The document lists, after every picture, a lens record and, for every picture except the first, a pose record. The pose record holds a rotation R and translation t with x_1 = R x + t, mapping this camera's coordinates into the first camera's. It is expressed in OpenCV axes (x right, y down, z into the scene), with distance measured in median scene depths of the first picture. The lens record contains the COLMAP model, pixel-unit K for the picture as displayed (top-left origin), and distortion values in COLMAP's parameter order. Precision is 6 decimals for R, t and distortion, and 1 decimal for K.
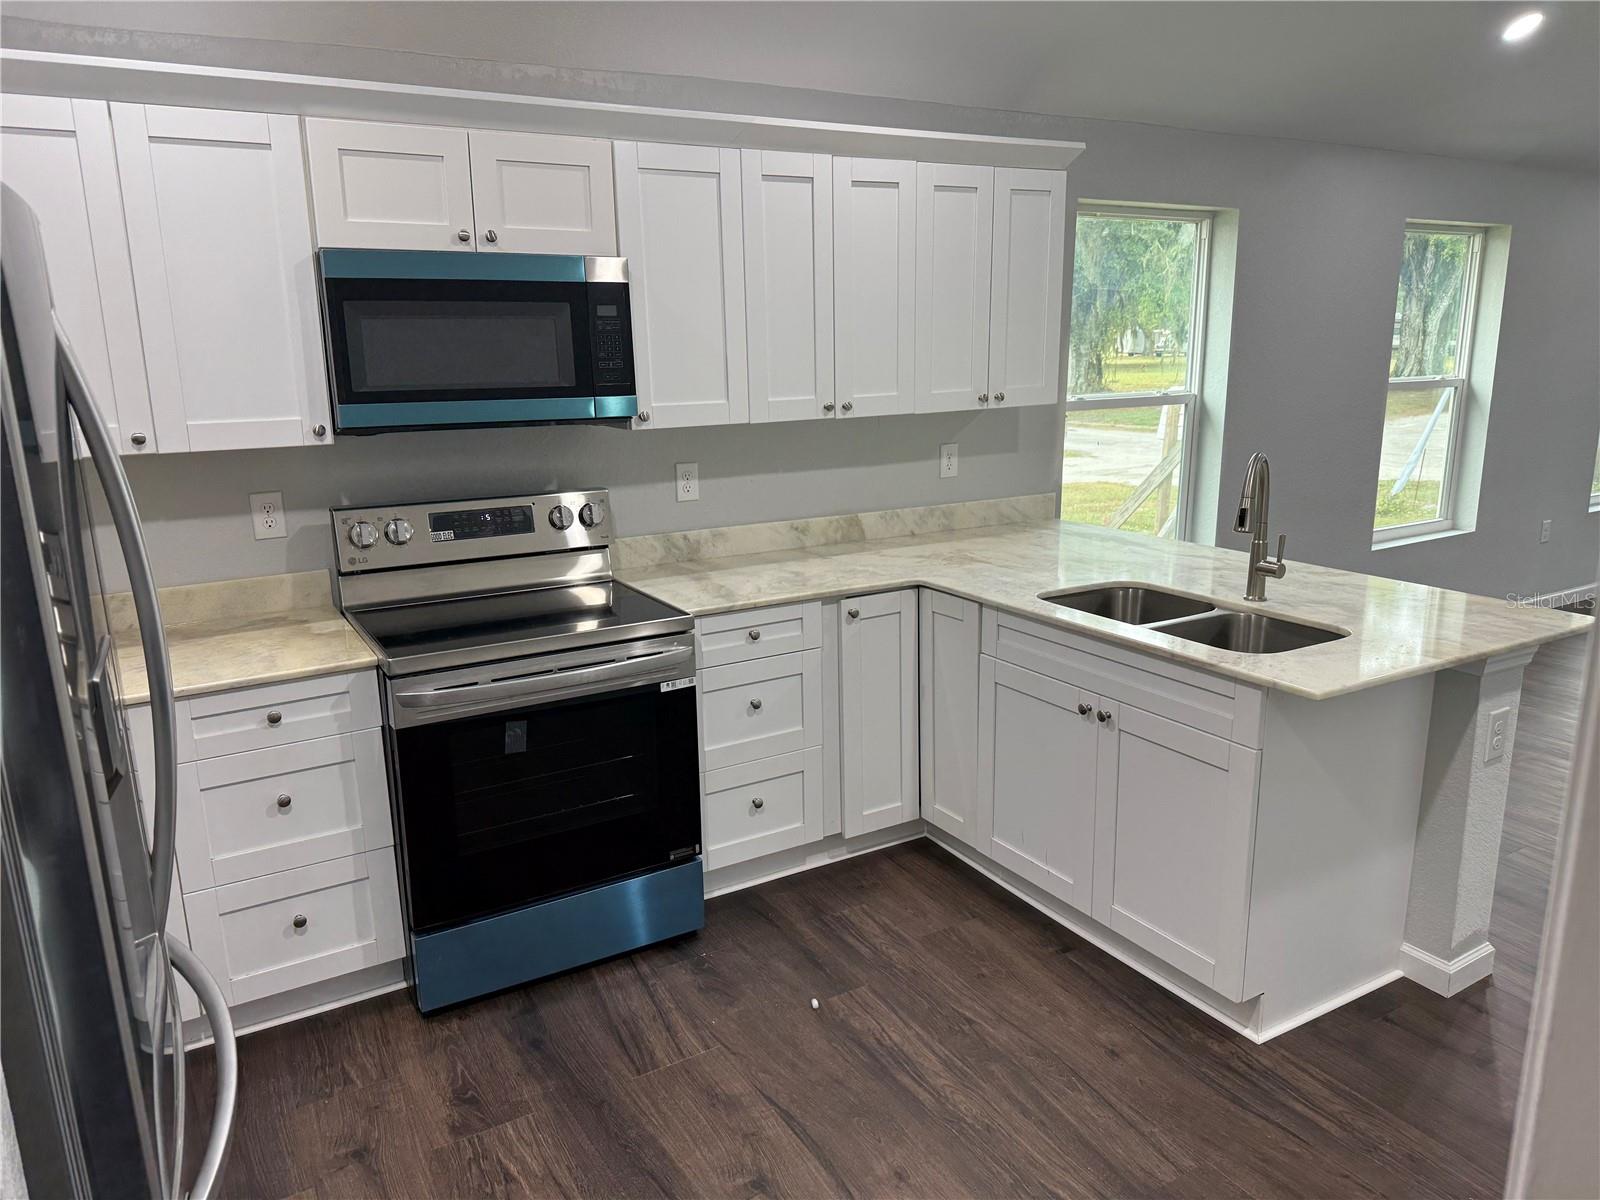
lens RADIAL K [[1133.1, 0, 815.1], [0, 1133.1, 622.8], [0, 0, 1]] dist [0.035662, -0.027415]
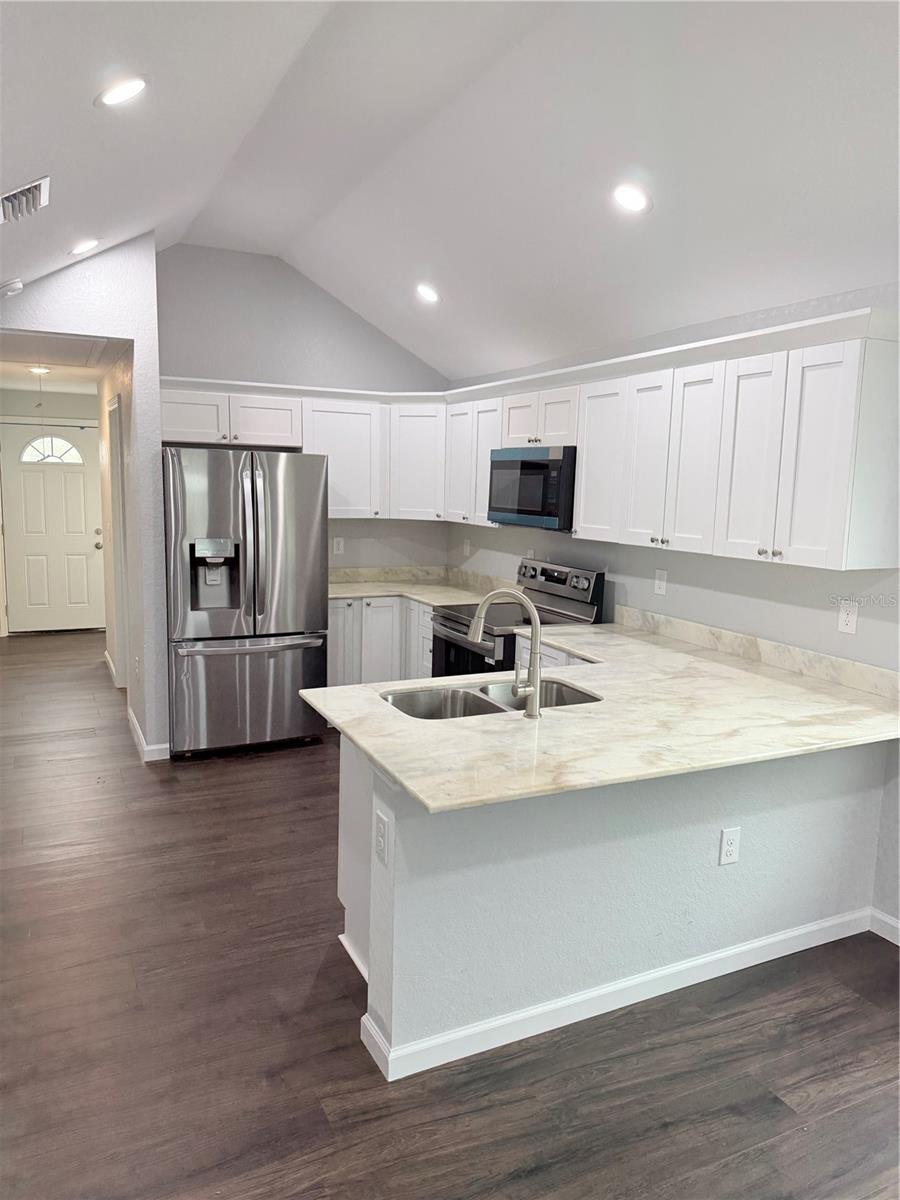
lens RADIAL K [[849.8, 0, 466.8], [0, 849.8, 590.6], [0, 0, 1]] dist [0.035662, -0.027415]
pose [[-0.098502, 0.138678, -0.985427, 1.021708], [-0.267278, 0.950171, 0.160433, -0.222653], [0.958572, 0.279185, -0.056528, 0.801244]]
